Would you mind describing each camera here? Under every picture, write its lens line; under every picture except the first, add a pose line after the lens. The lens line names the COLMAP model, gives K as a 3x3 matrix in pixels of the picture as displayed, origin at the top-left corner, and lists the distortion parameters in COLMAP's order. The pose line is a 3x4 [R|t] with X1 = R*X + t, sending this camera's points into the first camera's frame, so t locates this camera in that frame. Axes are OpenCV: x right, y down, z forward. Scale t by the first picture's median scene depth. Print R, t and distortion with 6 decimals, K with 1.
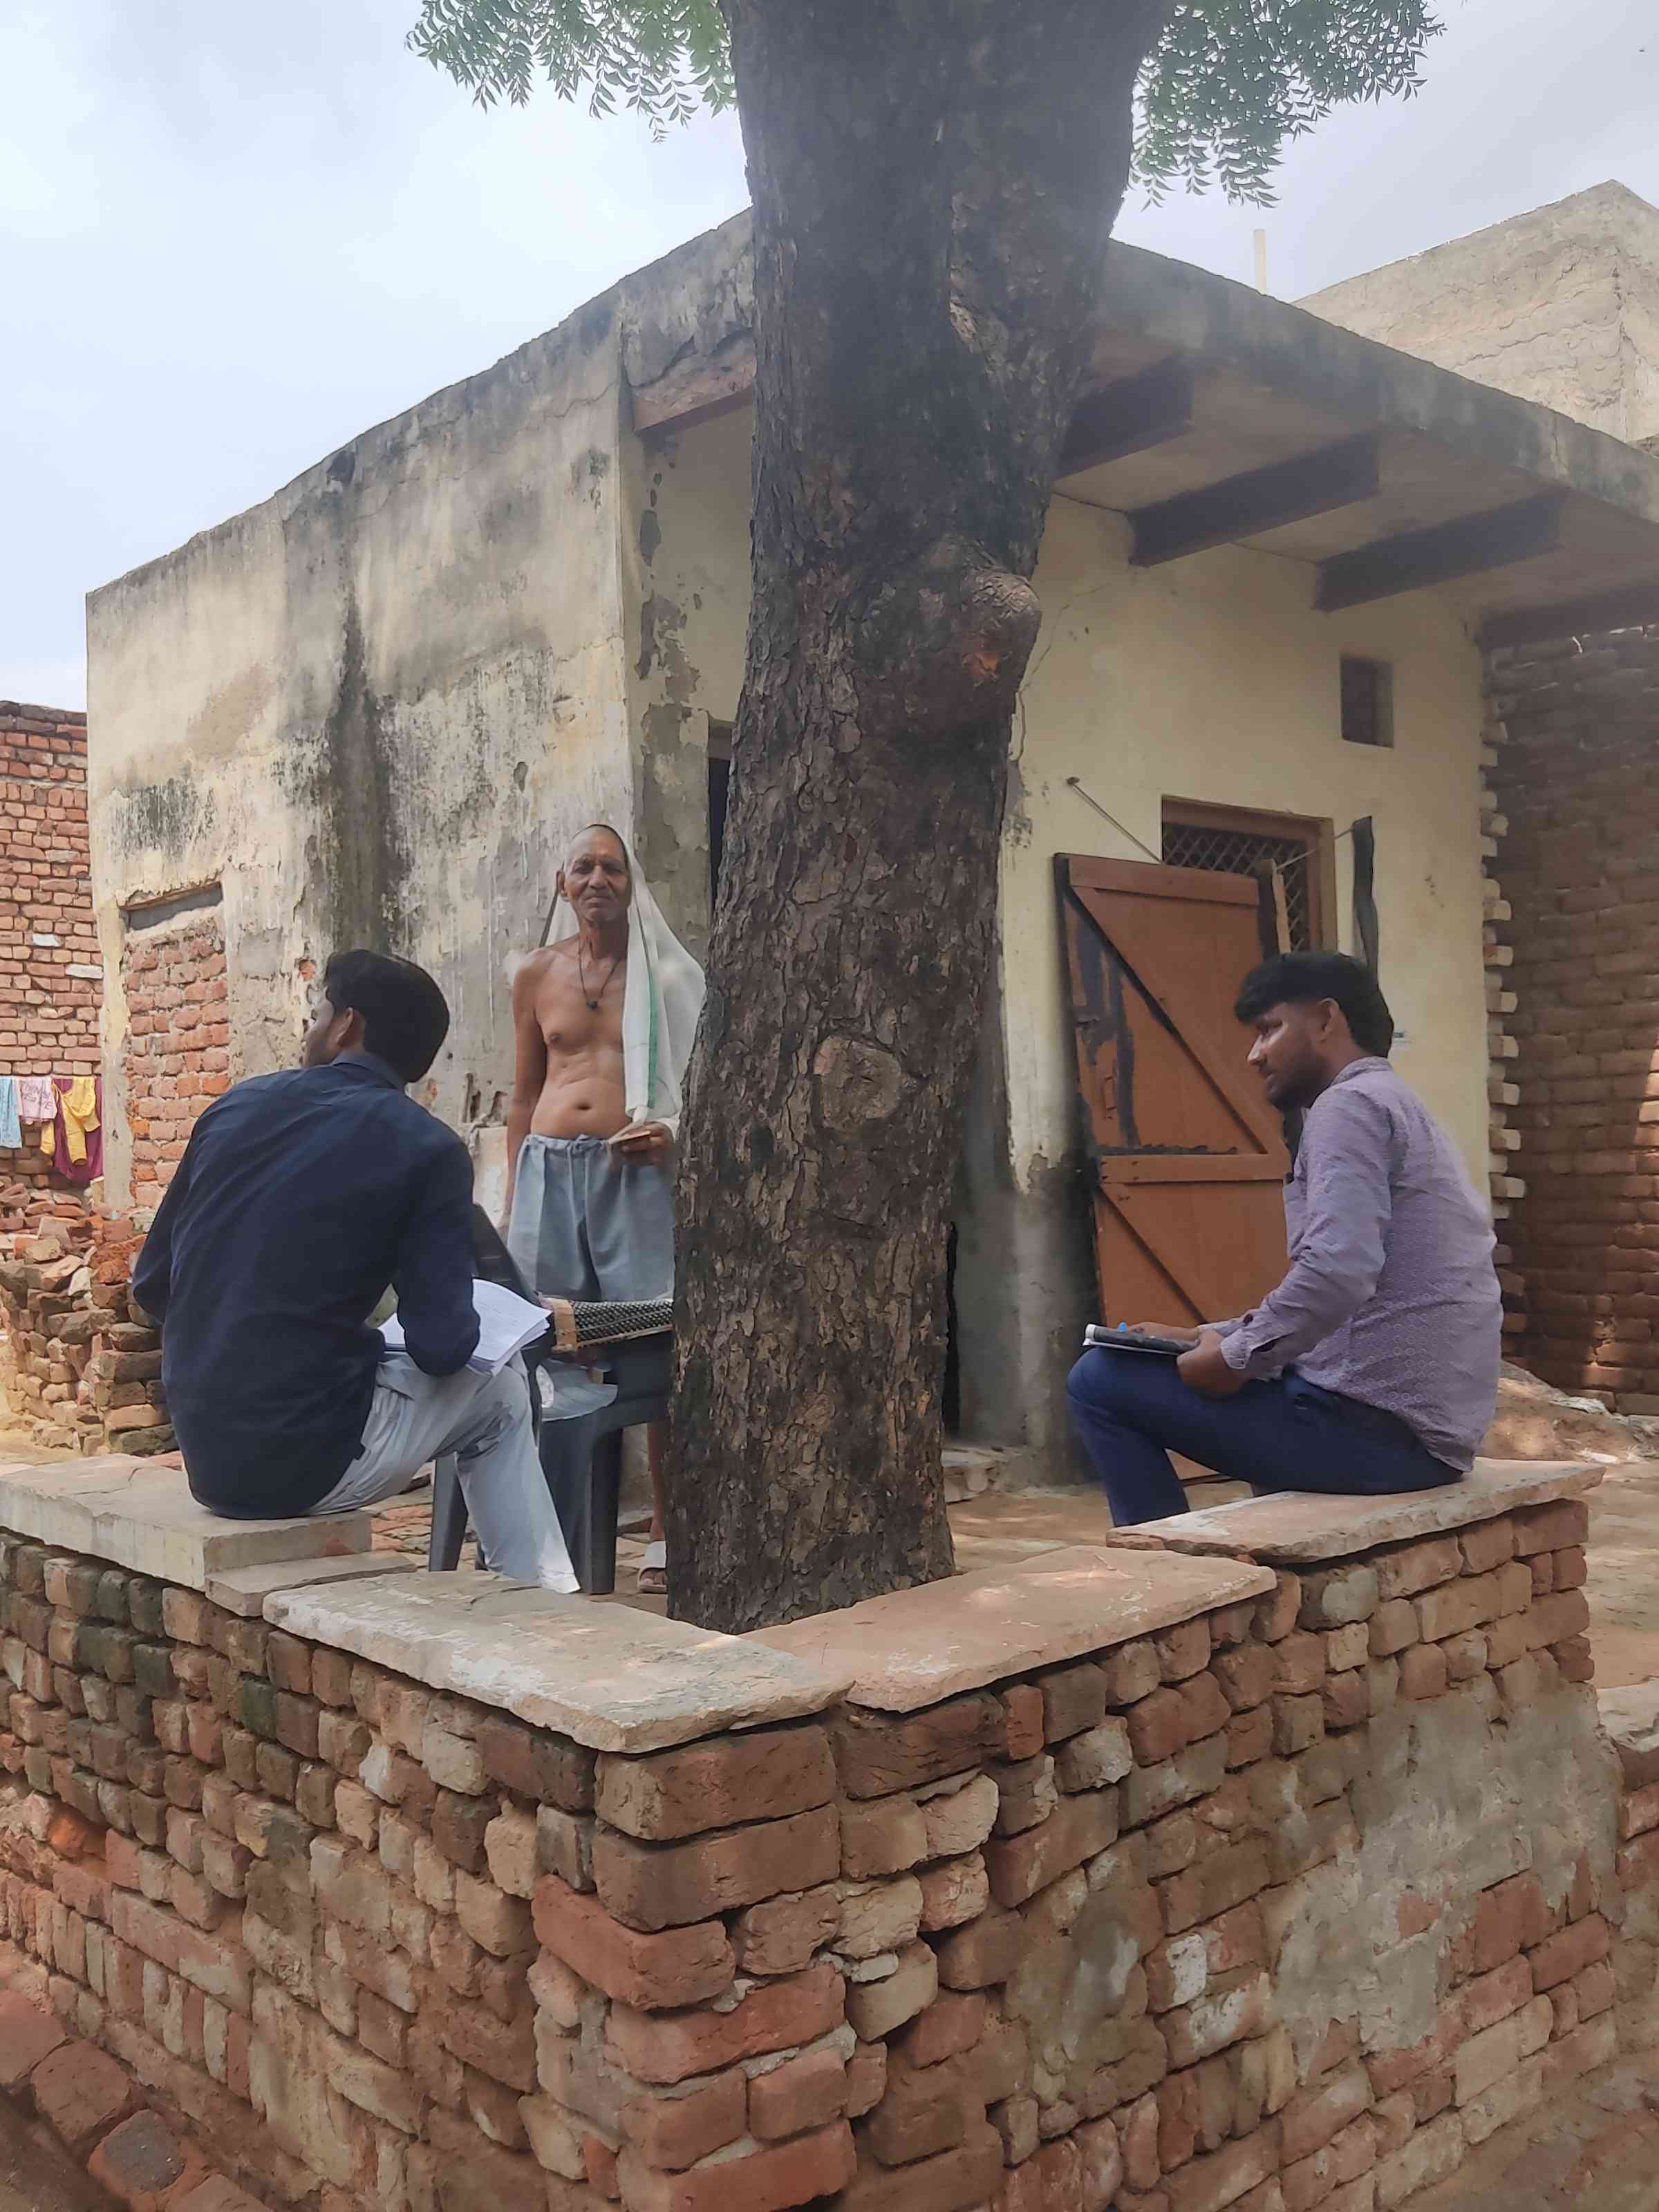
lens RADIAL K [[2147.9, 0, 829.5], [0, 2147.9, 1106.0], [0, 0, 1]] dist [0.077142, -0.194509]
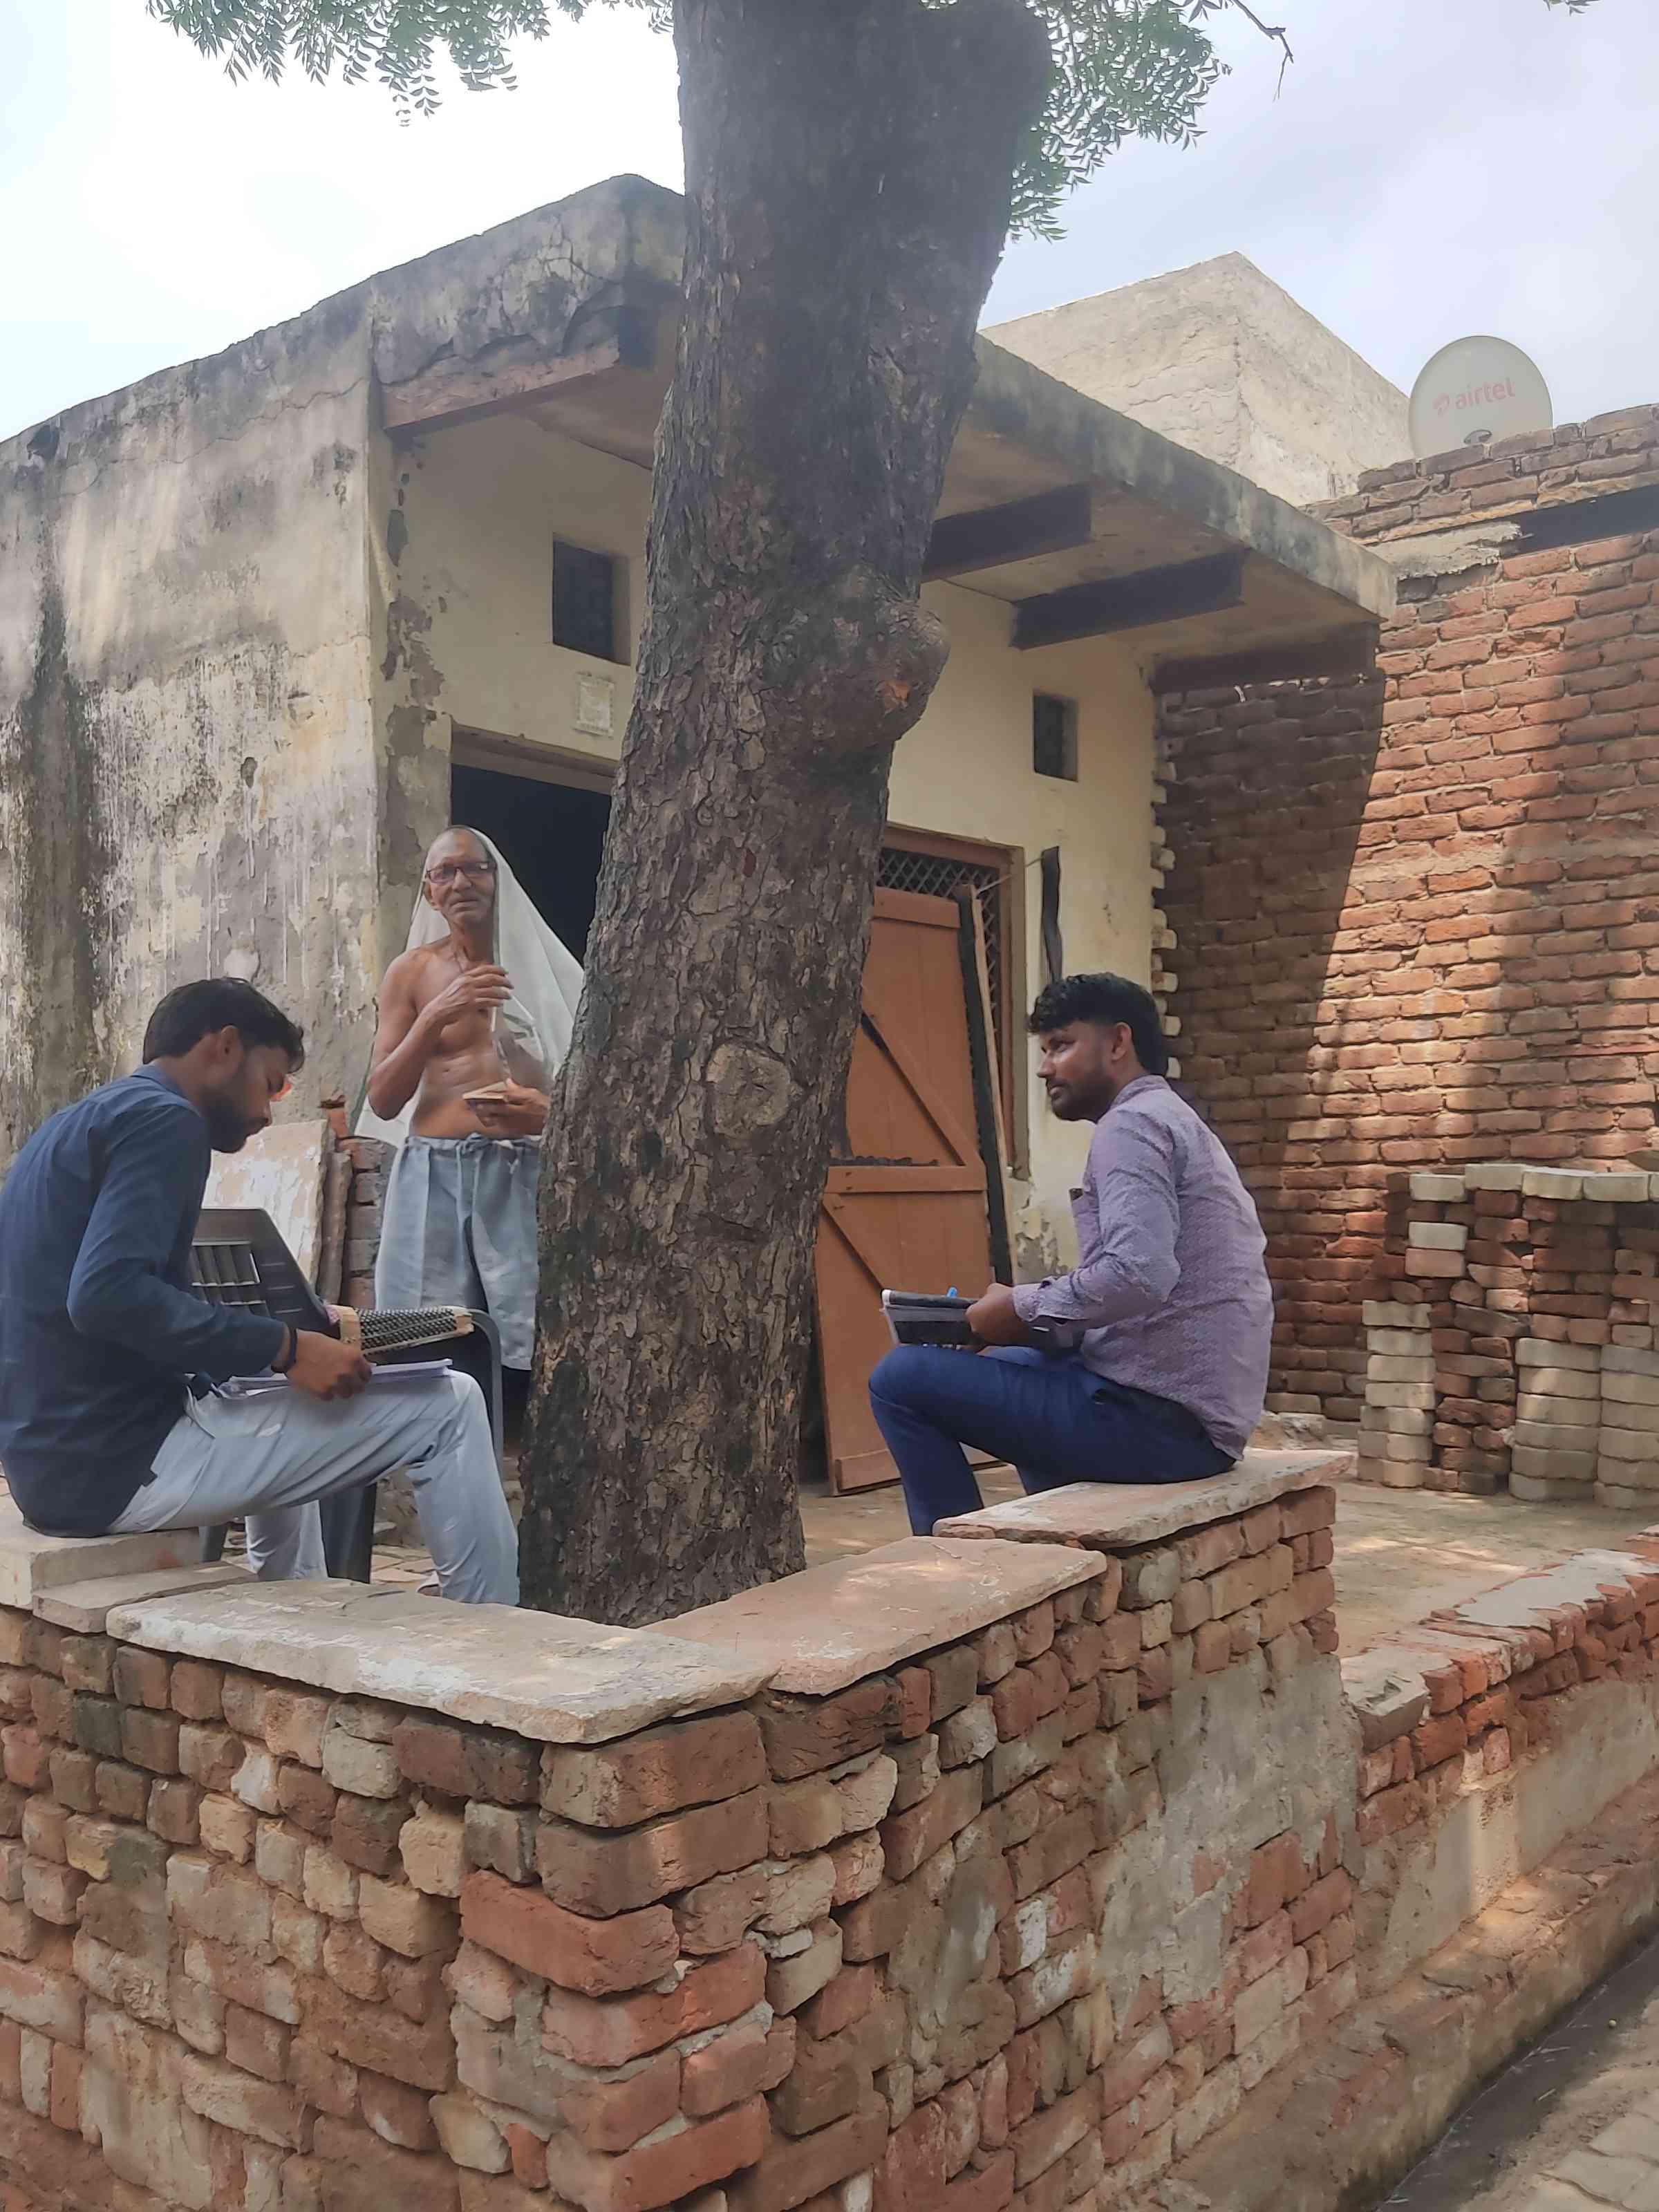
lens RADIAL K [[2159.3, 0, 829.5], [0, 2159.3, 1106.0], [0, 0, 1]] dist [0.076775, -0.199963]
pose [[0.979699, 0.013371, 0.200028, -0.144259], [-0.012023, 0.999896, -0.007956, 0.004321], [-0.200114, 0.005390, 0.979758, -0.021748]]
